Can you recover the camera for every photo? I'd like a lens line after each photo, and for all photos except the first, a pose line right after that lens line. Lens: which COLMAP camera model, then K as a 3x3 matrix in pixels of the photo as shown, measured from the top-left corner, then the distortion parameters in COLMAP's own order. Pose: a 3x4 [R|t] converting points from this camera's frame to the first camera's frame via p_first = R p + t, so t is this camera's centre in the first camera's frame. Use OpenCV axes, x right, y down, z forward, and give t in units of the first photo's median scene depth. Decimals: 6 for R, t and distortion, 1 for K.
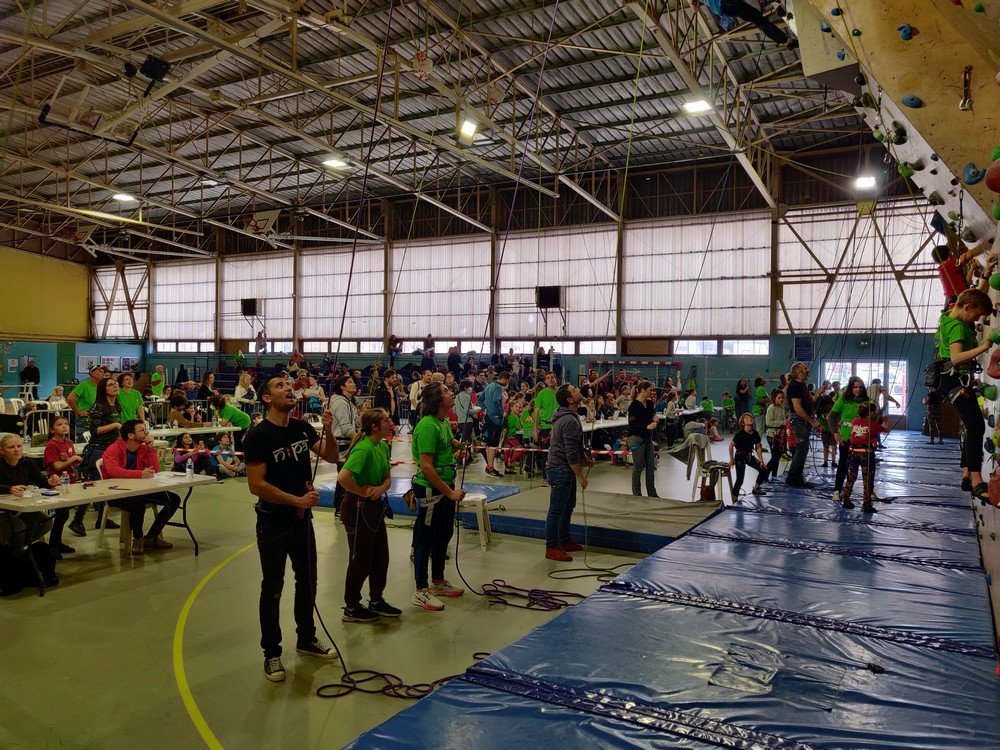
lens RADIAL K [[769.1, 0, 497.1], [0, 769.1, 372.0], [0, 0, 1]] dist [-0.027055, 0.089976]
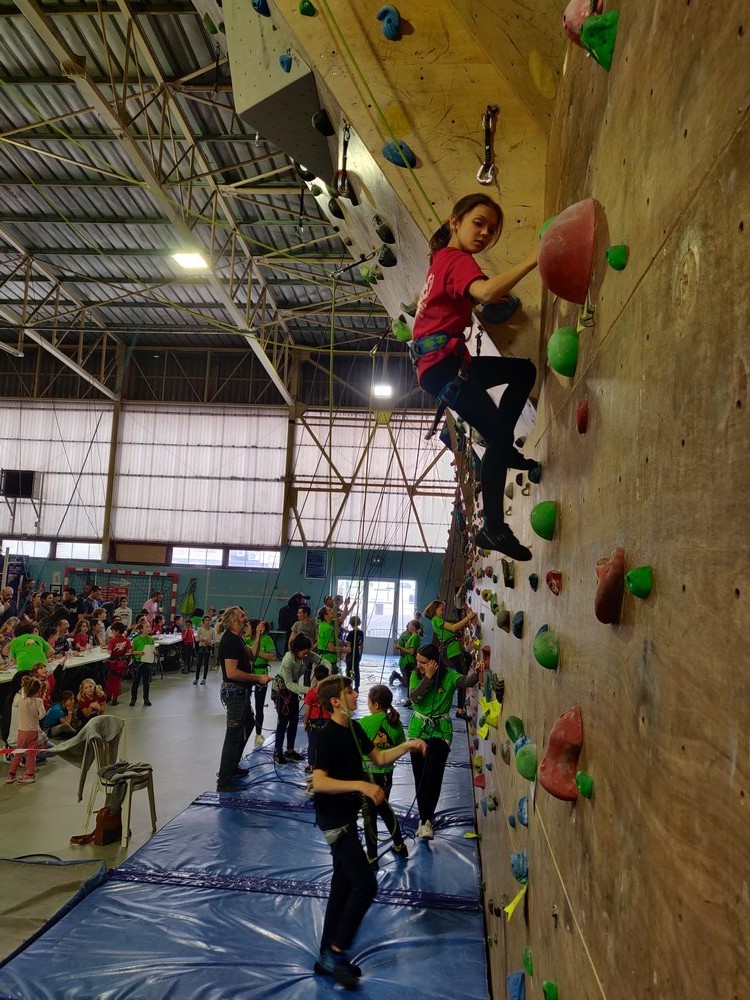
lens RADIAL K [[744.8, 0, 375.0], [0, 744.8, 500.0], [0, 0, 1]] dist [0.027151, -0.003224]
pose [[0.910350, 0.070428, 0.407802, 0.100385], [-0.033812, 0.994776, -0.096319, -0.022321], [-0.412455, 0.073896, 0.907976, 0.171524]]
